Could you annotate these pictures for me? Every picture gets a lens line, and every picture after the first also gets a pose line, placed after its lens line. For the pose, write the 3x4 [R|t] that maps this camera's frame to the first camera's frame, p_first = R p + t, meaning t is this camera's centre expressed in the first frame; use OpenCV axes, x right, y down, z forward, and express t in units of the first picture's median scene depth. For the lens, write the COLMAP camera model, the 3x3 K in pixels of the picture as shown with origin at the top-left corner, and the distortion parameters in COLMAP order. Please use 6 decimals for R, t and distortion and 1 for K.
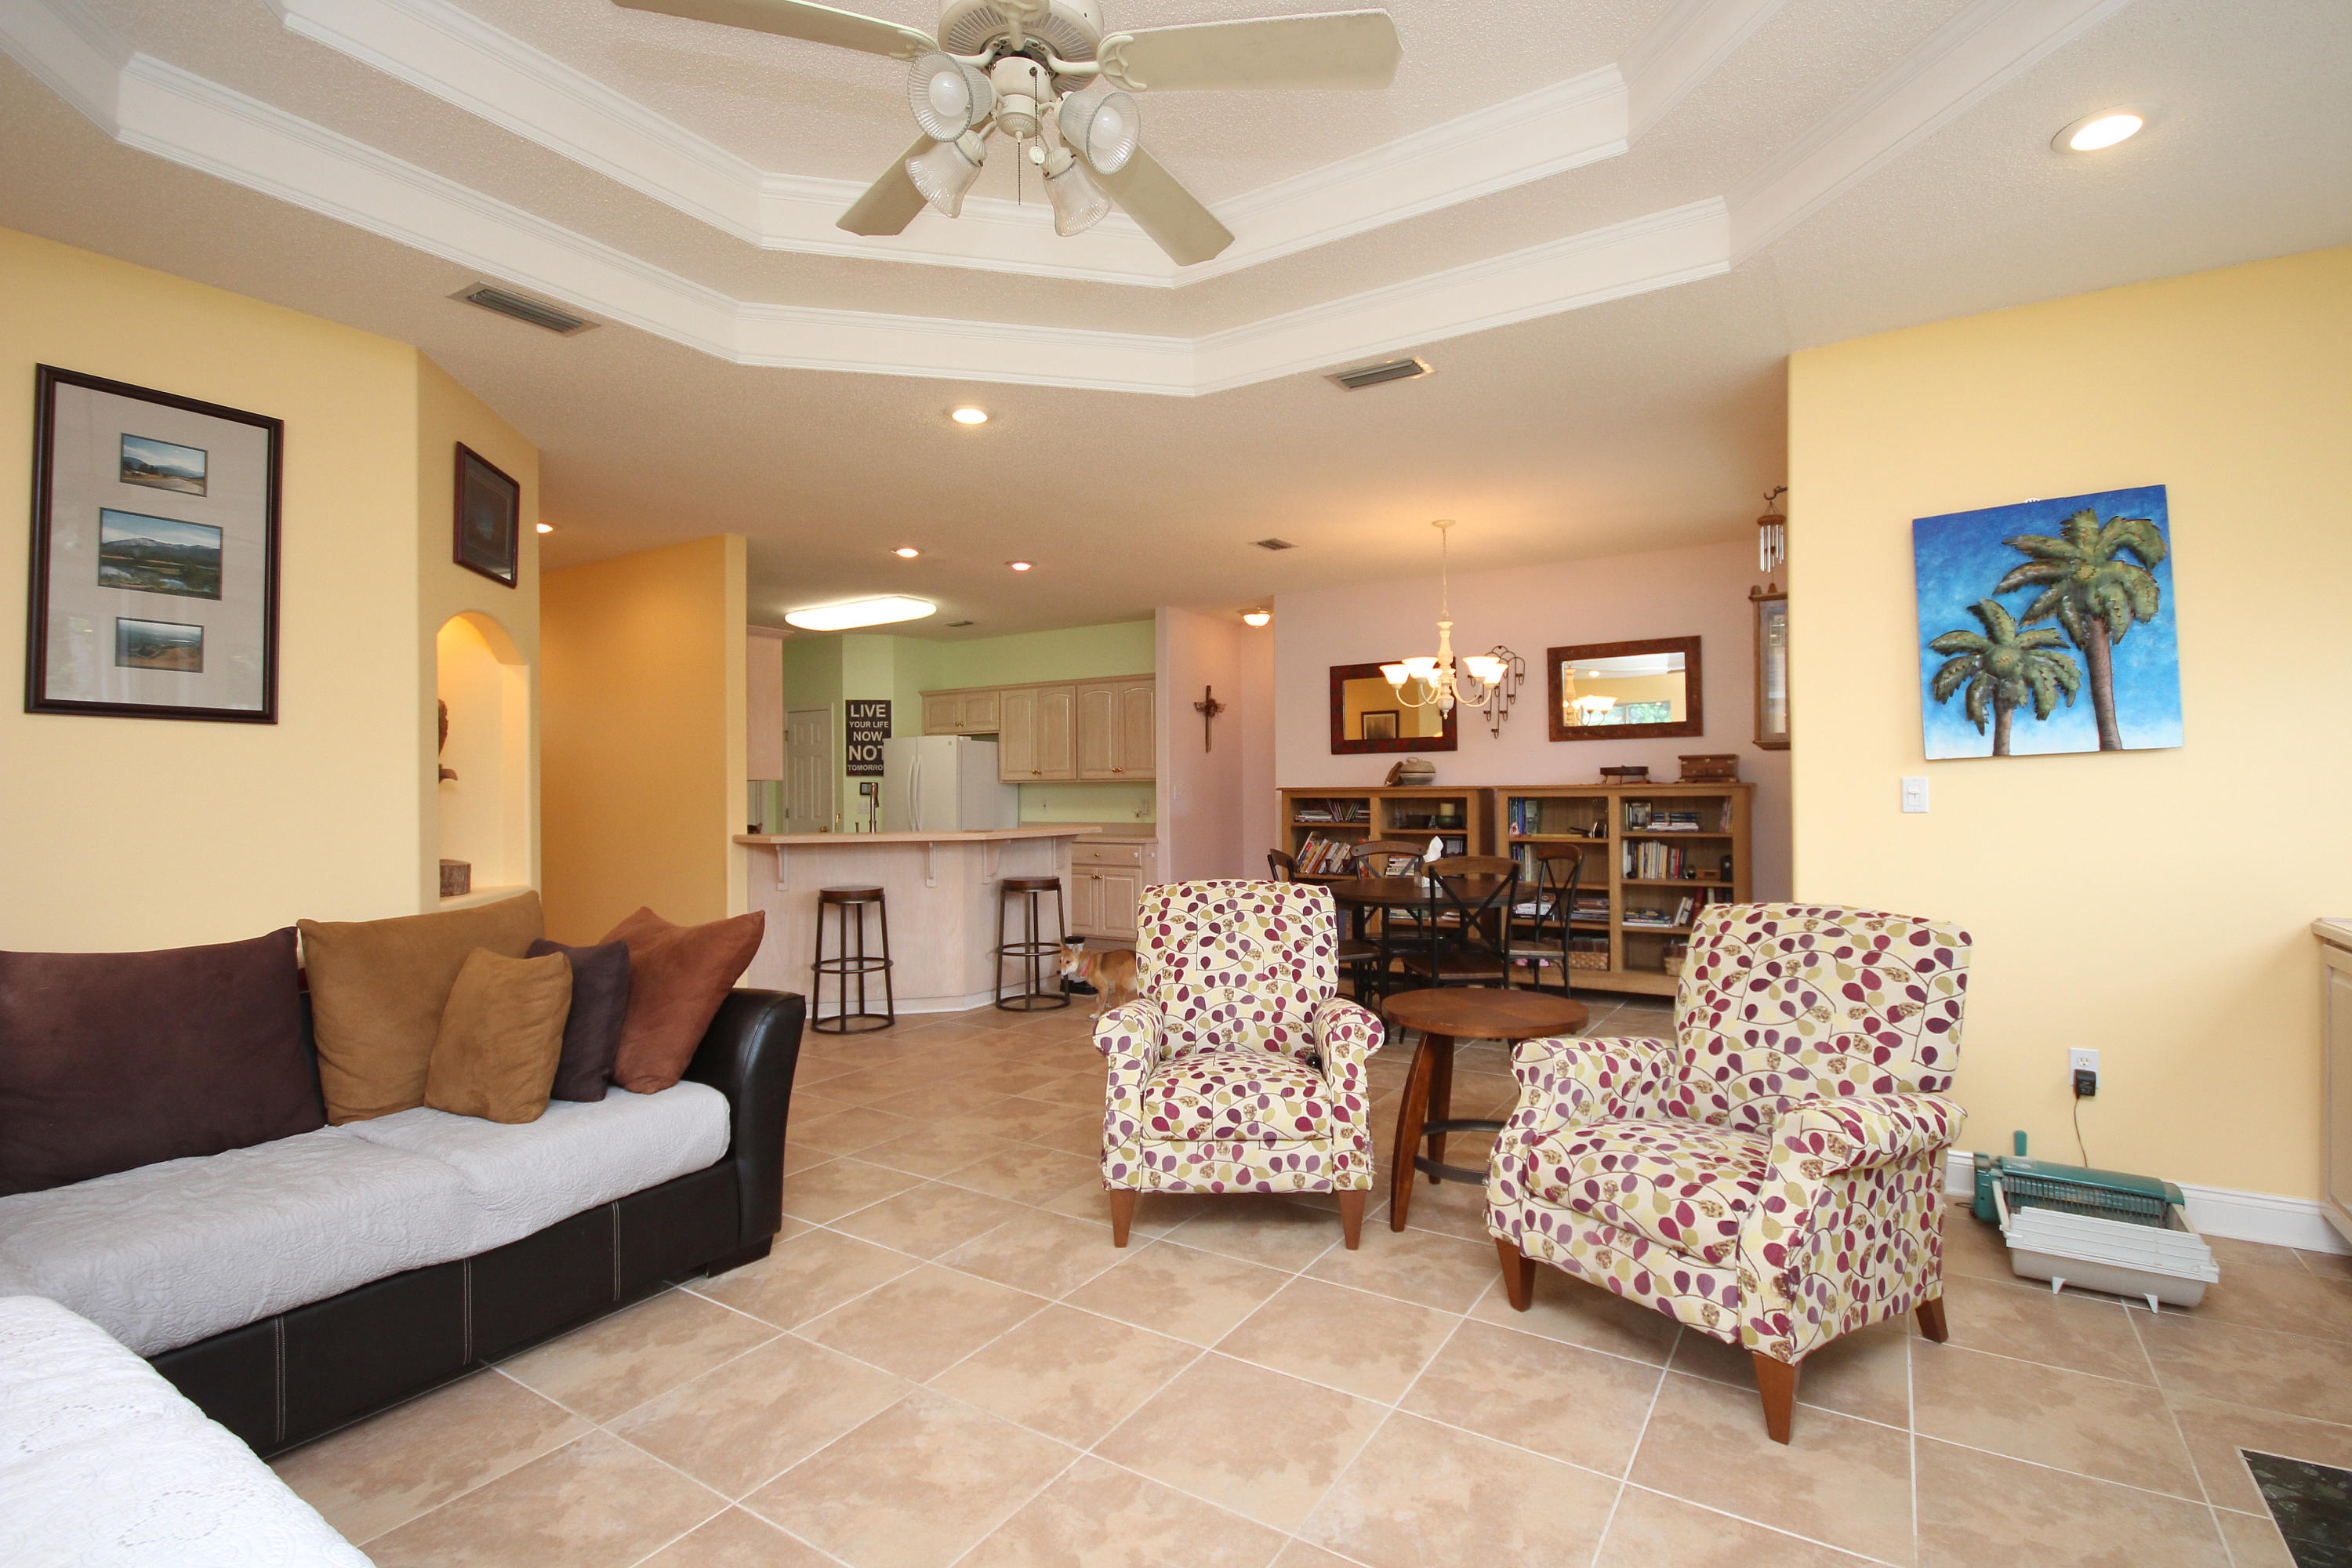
lens RADIAL K [[1090.9, 0, 1197.7], [0, 1090.9, 784.9], [0, 0, 1]] dist [0.000210, -0.000152]
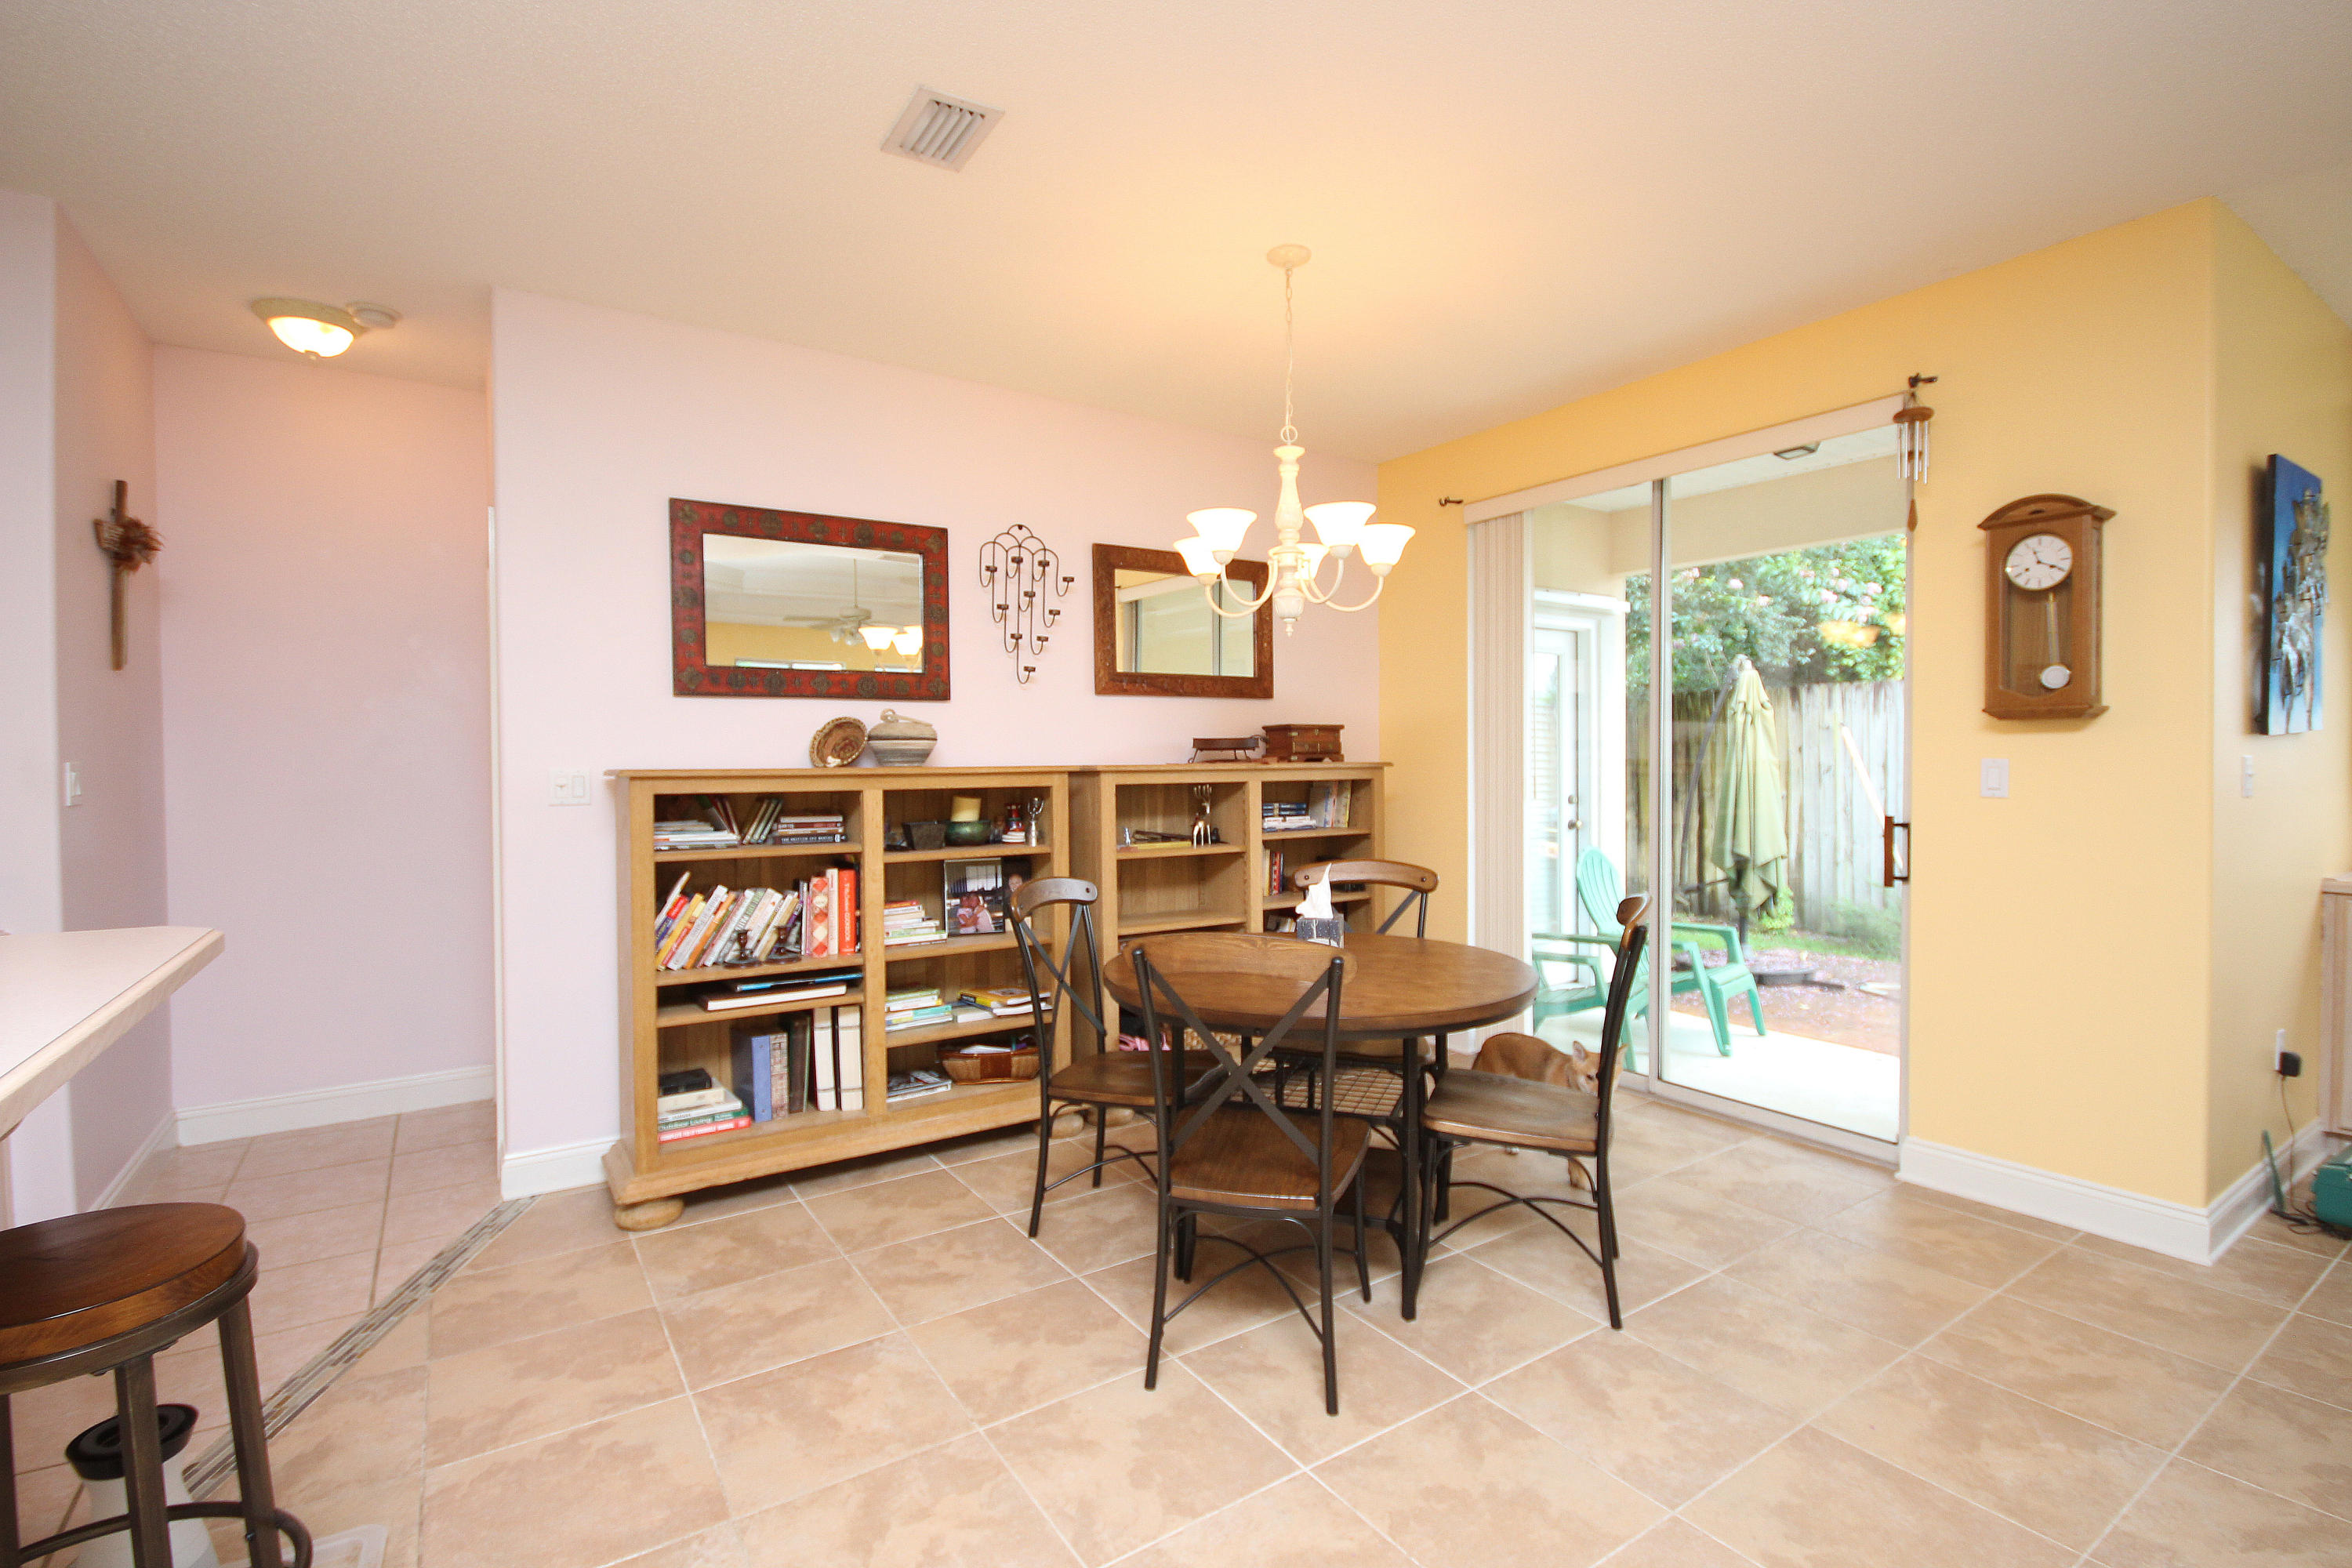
lens RADIAL K [[1090.9, 0, 1197.7], [0, 1090.9, 784.9], [0, 0, 1]] dist [0.000210, -0.000152]
pose [[0.400815, -0.013184, 0.916064, -0.221000], [0.003152, 0.999910, 0.013012, 0.003626], [-0.916154, -0.002328, 0.400820, 0.699765]]
